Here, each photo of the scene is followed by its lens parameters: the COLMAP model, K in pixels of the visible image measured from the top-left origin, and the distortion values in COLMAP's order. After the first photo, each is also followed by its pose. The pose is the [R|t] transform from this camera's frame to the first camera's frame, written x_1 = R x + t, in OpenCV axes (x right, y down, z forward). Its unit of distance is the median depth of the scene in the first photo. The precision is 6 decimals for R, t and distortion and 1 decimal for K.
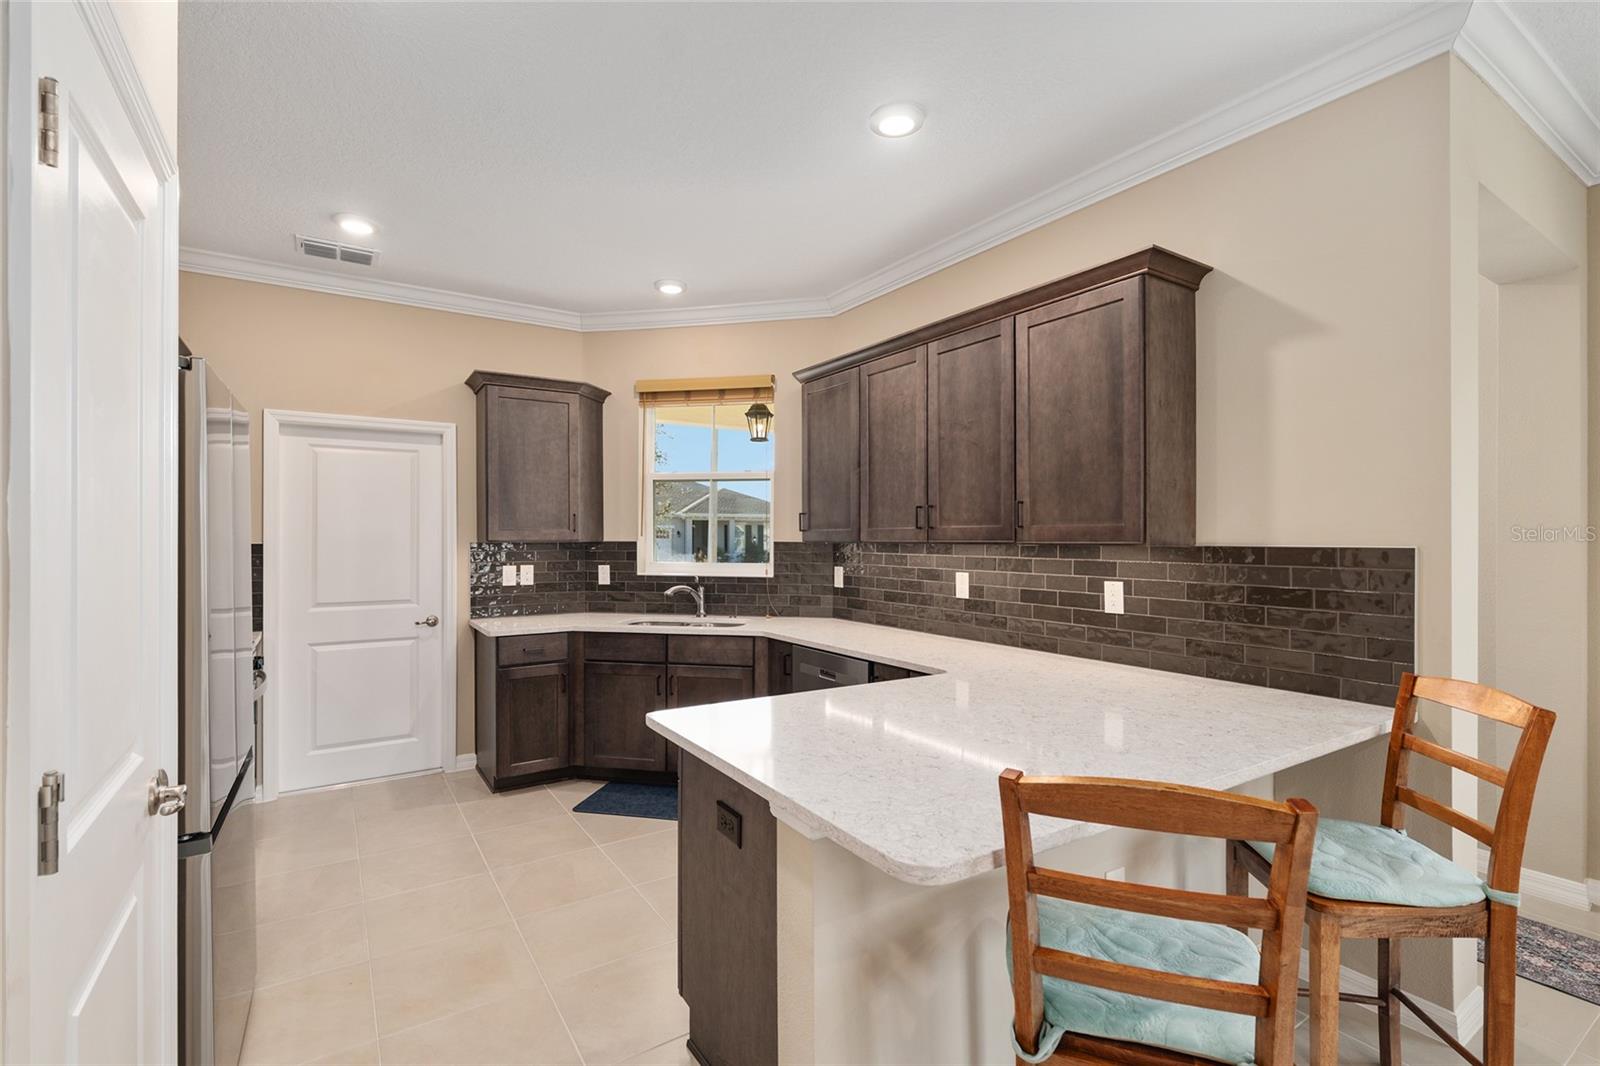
lens RADIAL K [[730.7, 0, 801.2], [0, 730.7, 532.9], [0, 0, 1]] dist [0.017155, 0.000054]
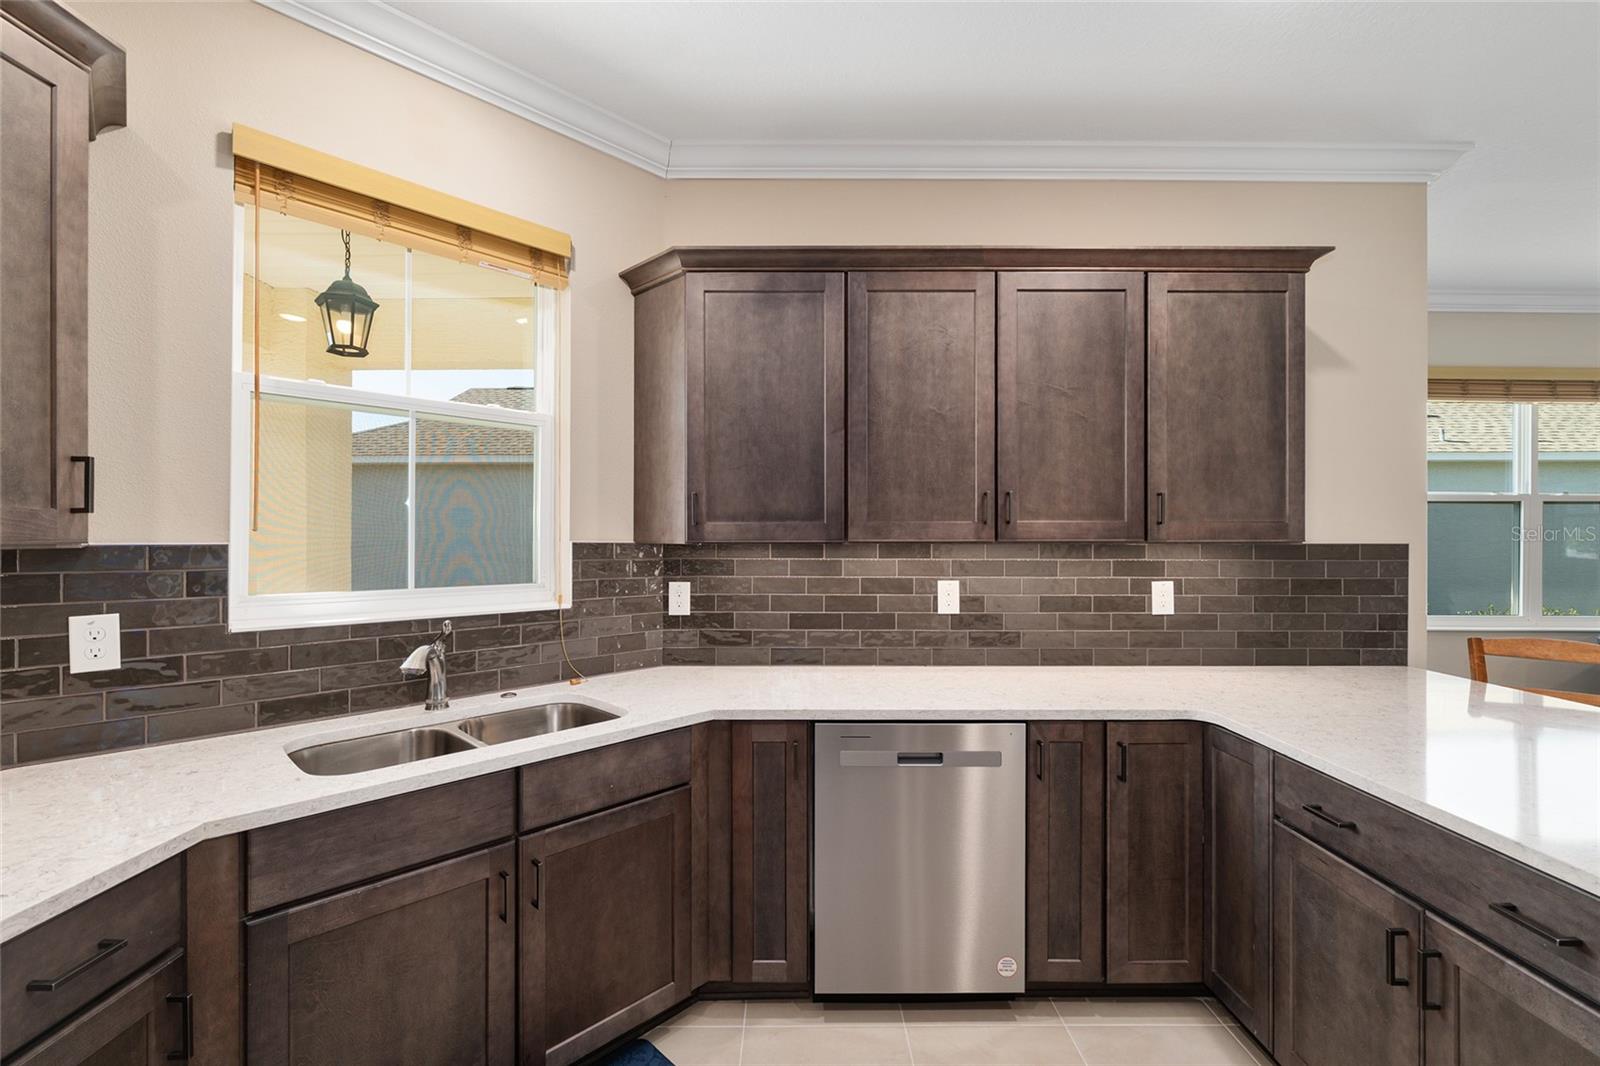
lens RADIAL K [[691.3, 0, 798.9], [0, 691.3, 535.4], [0, 0, 1]] dist [-0.001762, -0.000378]
pose [[0.544103, 0.002299, 0.839015, -0.504643], [-0.006541, 0.999977, 0.001502, 0.006349], [-0.838993, -0.006305, 0.544106, 0.768911]]
